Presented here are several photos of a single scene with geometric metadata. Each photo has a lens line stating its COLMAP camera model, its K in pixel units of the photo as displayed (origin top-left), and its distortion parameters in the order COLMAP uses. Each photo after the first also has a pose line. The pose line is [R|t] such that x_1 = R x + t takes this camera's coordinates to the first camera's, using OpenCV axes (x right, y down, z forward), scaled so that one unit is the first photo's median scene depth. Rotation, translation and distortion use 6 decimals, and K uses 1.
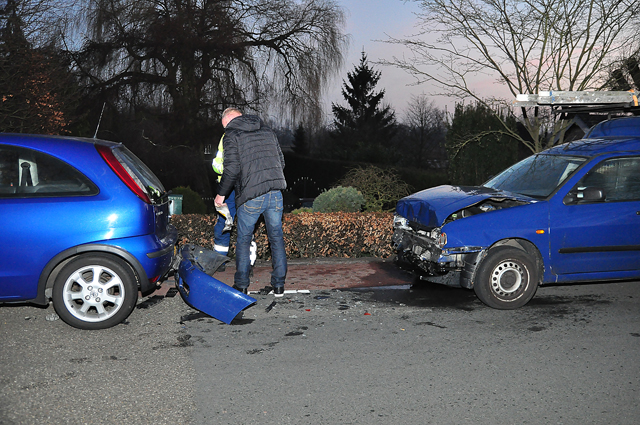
lens RADIAL K [[574.3, 0, 324.0], [0, 574.3, 209.4], [0, 0, 1]] dist [-0.014063, 0.007096]
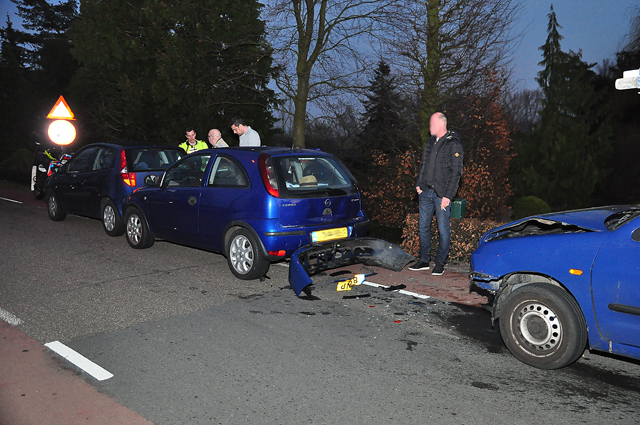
lens RADIAL K [[574.3, 0, 313.2], [0, 574.3, 214.4], [0, 0, 1]] dist [-0.014063, 0.007096]
pose [[0.478189, 0.081270, -0.874489, 0.799924], [-0.082024, 0.995490, 0.047662, -0.037393], [0.874418, 0.048937, 0.482699, 0.347902]]
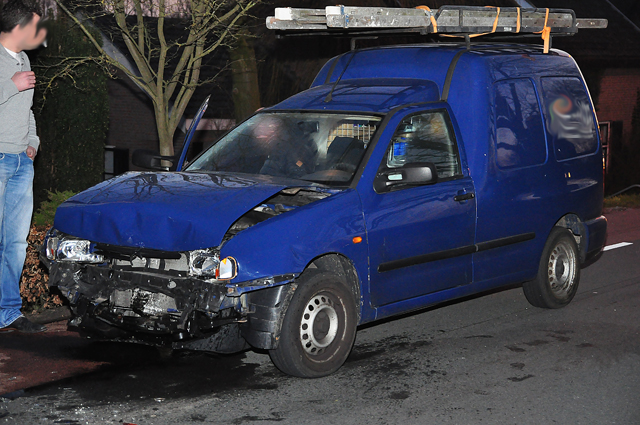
lens RADIAL K [[1213.4, 0, 321.4], [0, 1213.4, 211.2], [0, 0, 1]] dist [0.162227, 0.000000]
pose [[0.775067, -0.072114, 0.627750, -0.435337], [0.074250, 0.996978, 0.022855, -0.022246], [-0.627501, 0.028897, 0.778079, 0.022013]]
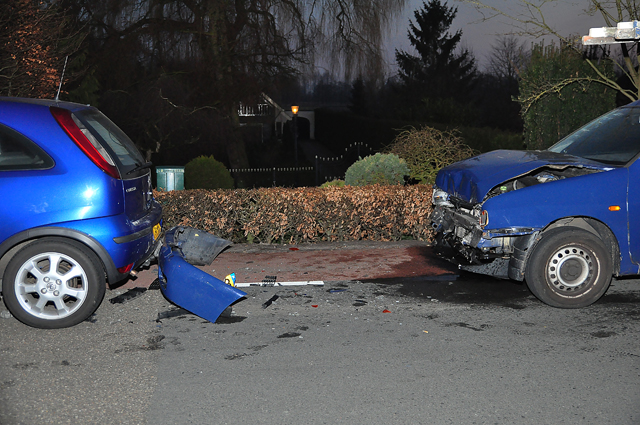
lens RADIAL K [[693.1, 0, 318.5], [0, 693.1, 211.2], [0, 0, 1]] dist [0.063187, 0.000000]
pose [[0.994192, -0.006461, -0.107430, 0.079330], [0.011035, 0.999055, 0.042035, -0.000824], [0.107057, -0.042976, 0.993324, 0.022908]]
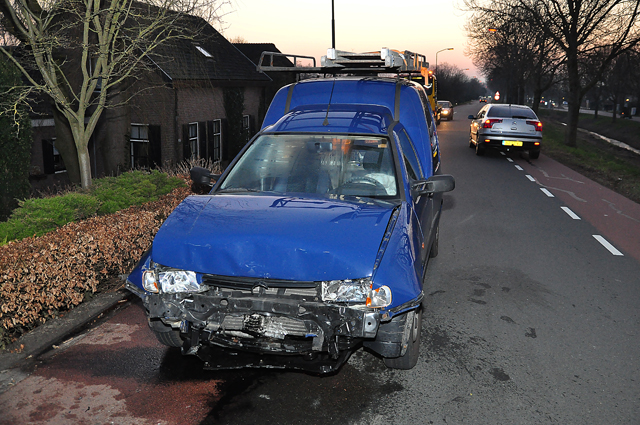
lens RADIAL K [[574.3, 0, 324.7], [0, 574.3, 212.3], [0, 0, 1]] dist [-0.014063, 0.007096]
pose [[0.406380, -0.181548, 0.895486, -0.319689], [0.092505, 0.983201, 0.157351, -0.127825], [-0.909010, 0.018892, 0.416347, 0.762612]]
